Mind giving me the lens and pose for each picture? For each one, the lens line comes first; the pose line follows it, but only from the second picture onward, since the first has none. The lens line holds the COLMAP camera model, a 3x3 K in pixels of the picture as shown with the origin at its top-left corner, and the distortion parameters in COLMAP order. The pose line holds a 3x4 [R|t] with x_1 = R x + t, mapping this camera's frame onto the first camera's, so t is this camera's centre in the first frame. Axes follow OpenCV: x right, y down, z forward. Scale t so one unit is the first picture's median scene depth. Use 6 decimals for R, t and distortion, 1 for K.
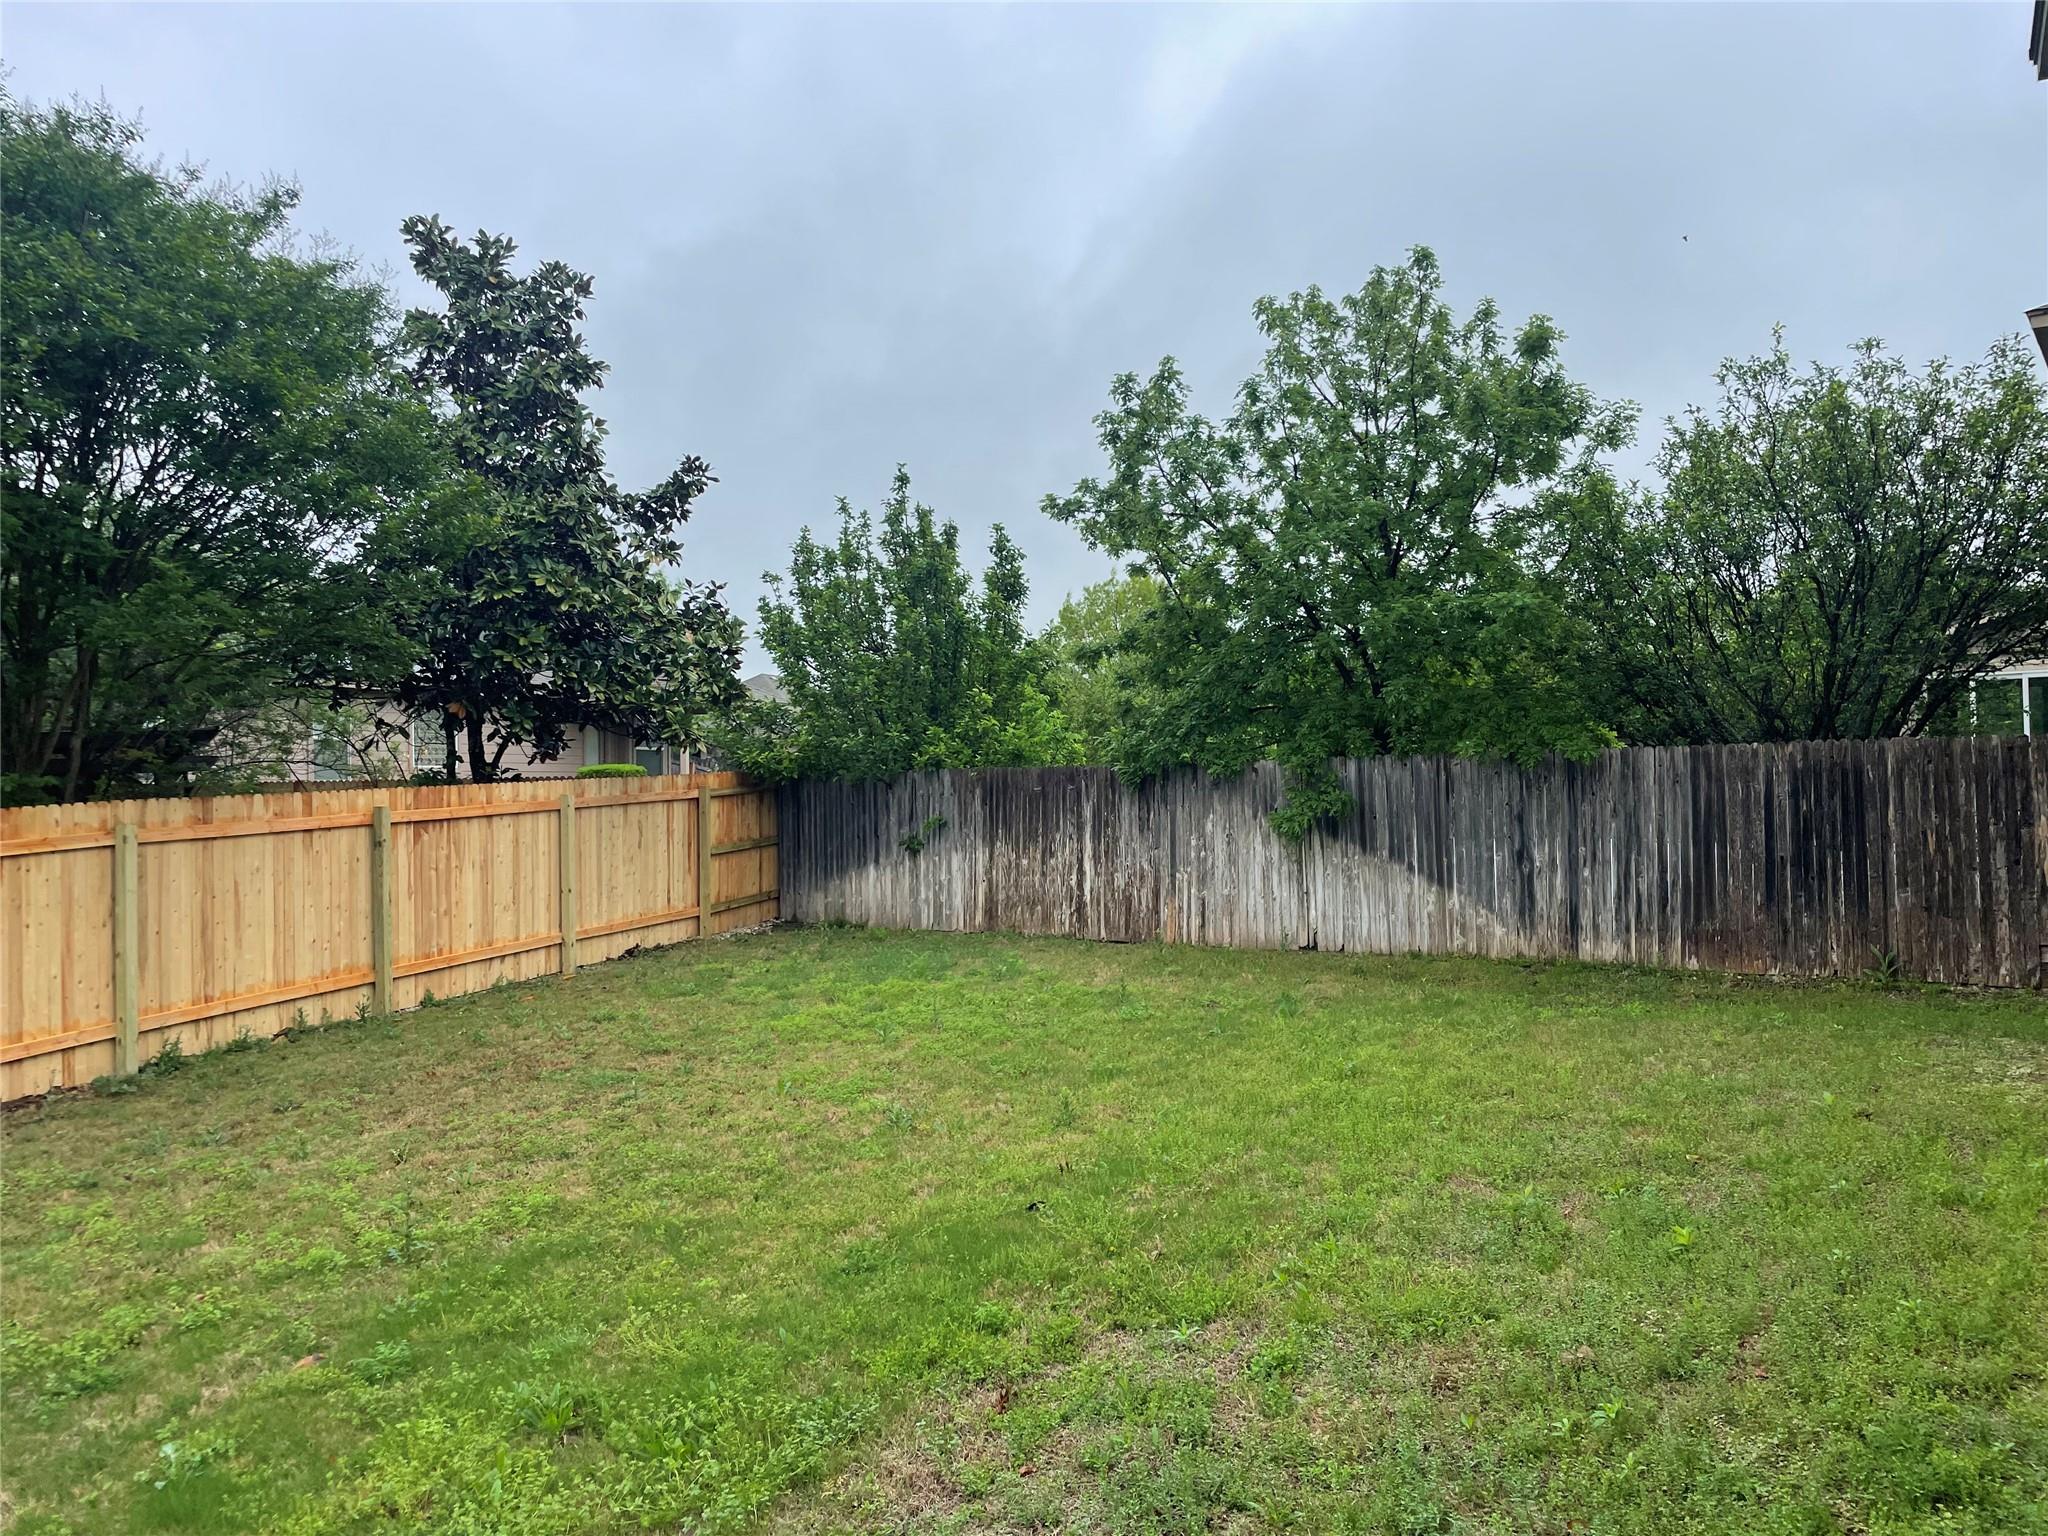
lens RADIAL K [[1541.2, 0, 1018.7], [0, 1541.2, 772.6], [0, 0, 1]] dist [0.082823, -0.096305]
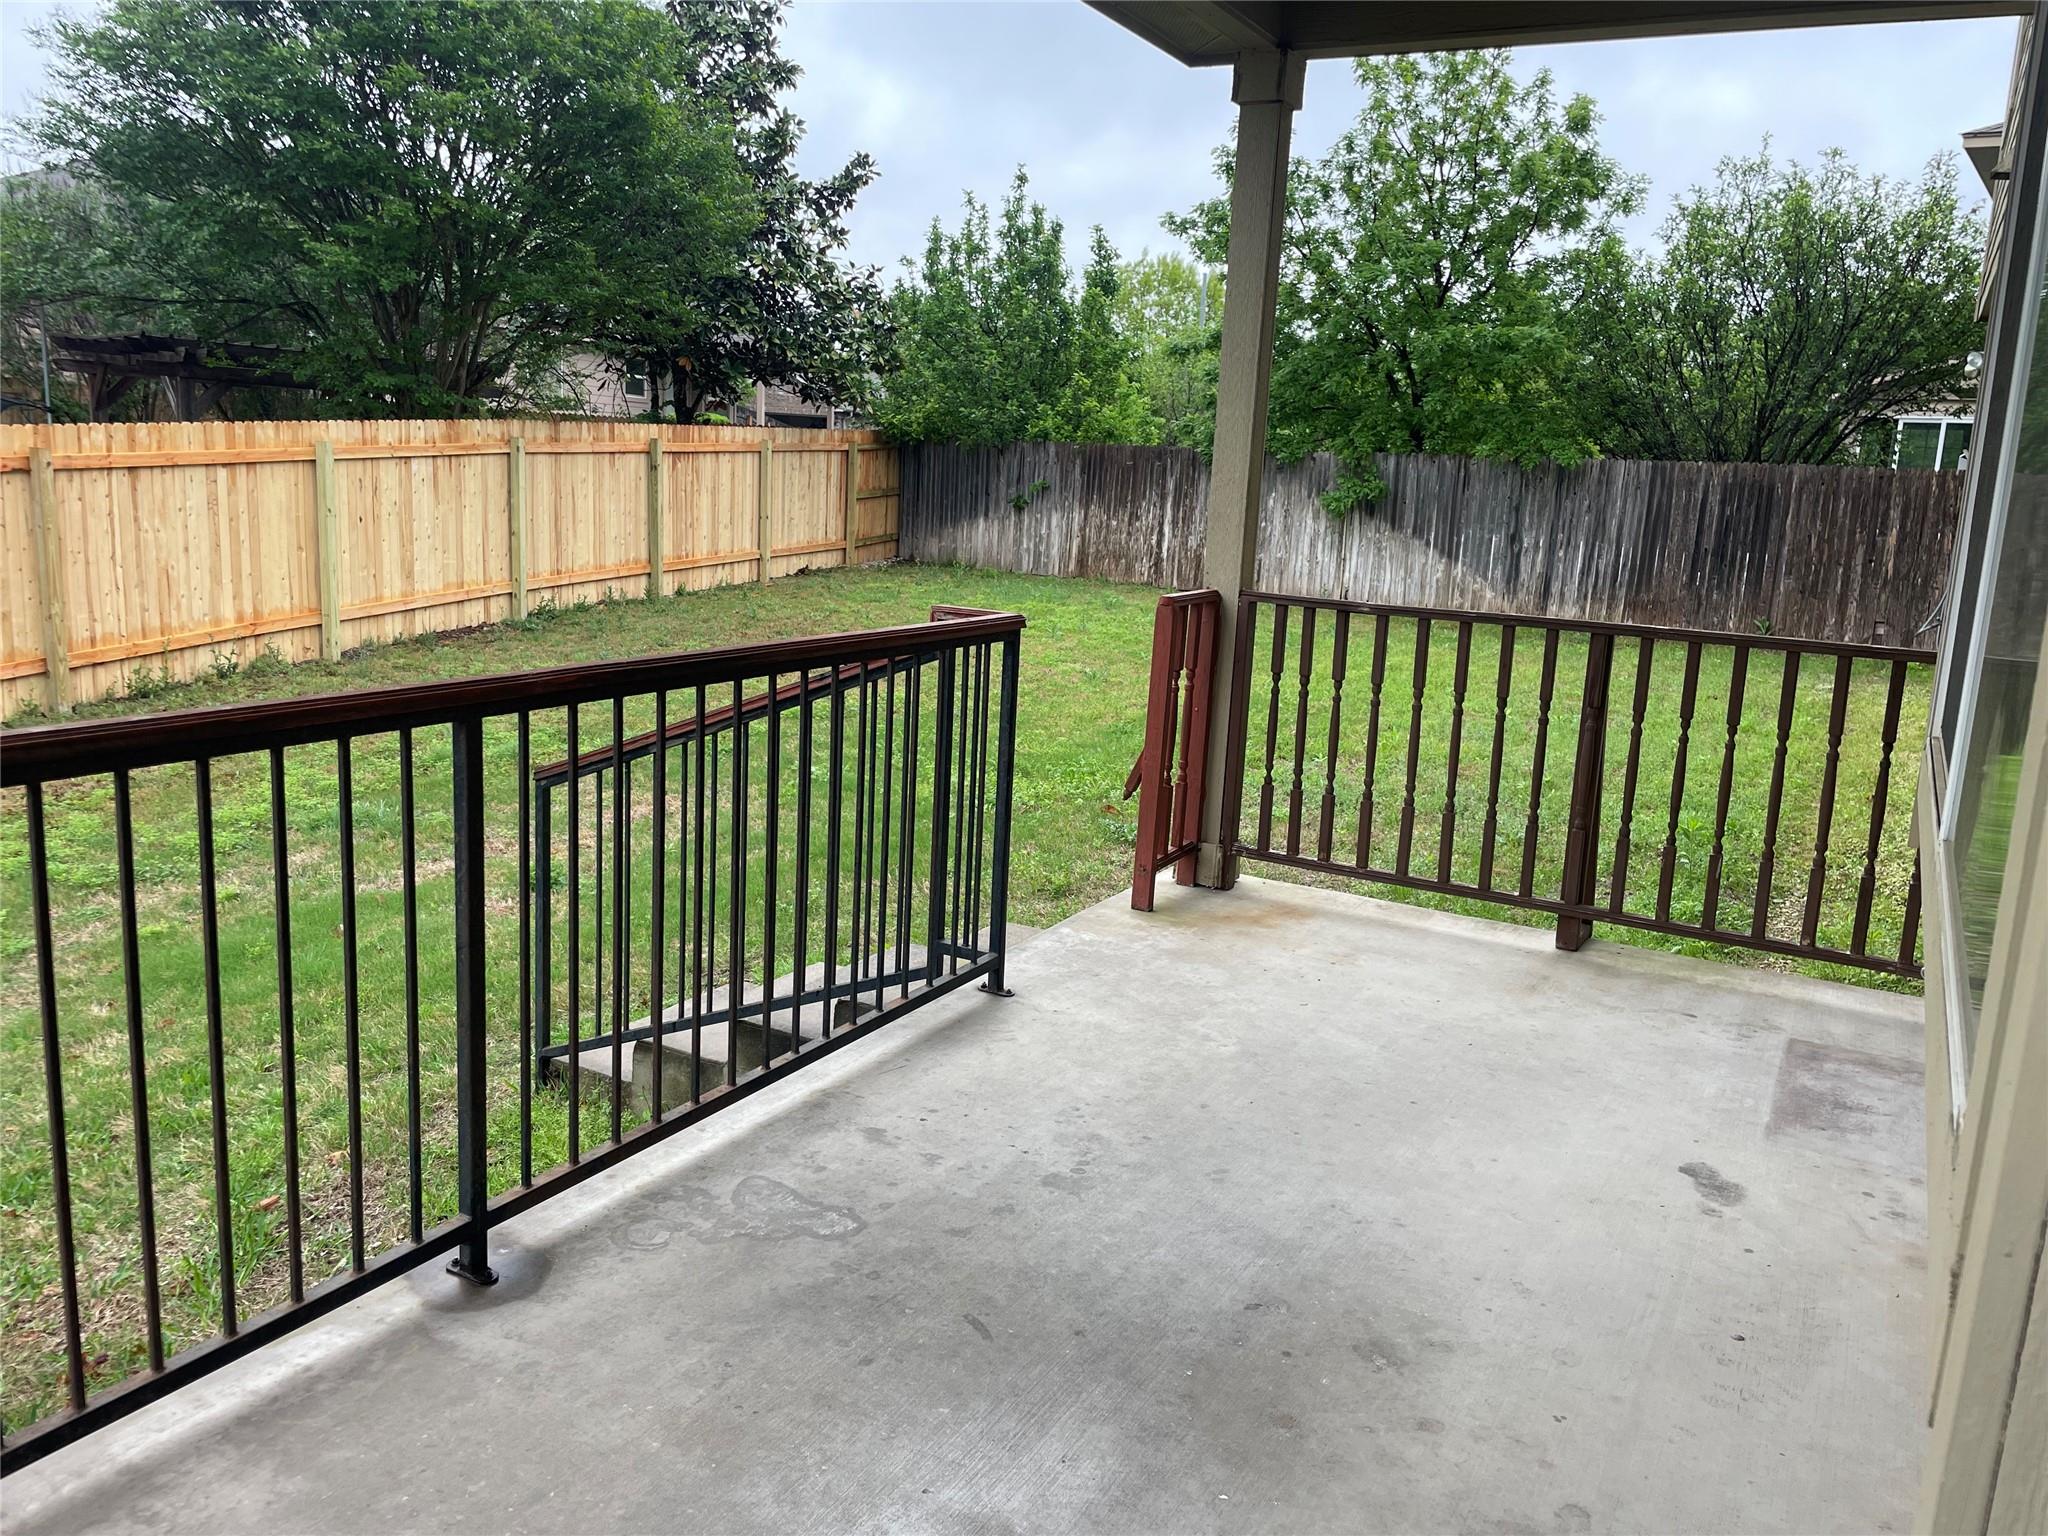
lens RADIAL K [[1541.2, 0, 1035.7], [0, 1541.2, 758.5], [0, 0, 1]] dist [0.082823, -0.096305]
pose [[0.997290, 0.063554, 0.037055, -0.106082], [-0.069575, 0.978470, 0.194307, 0.007981], [-0.023908, -0.196359, 0.980241, -0.286075]]
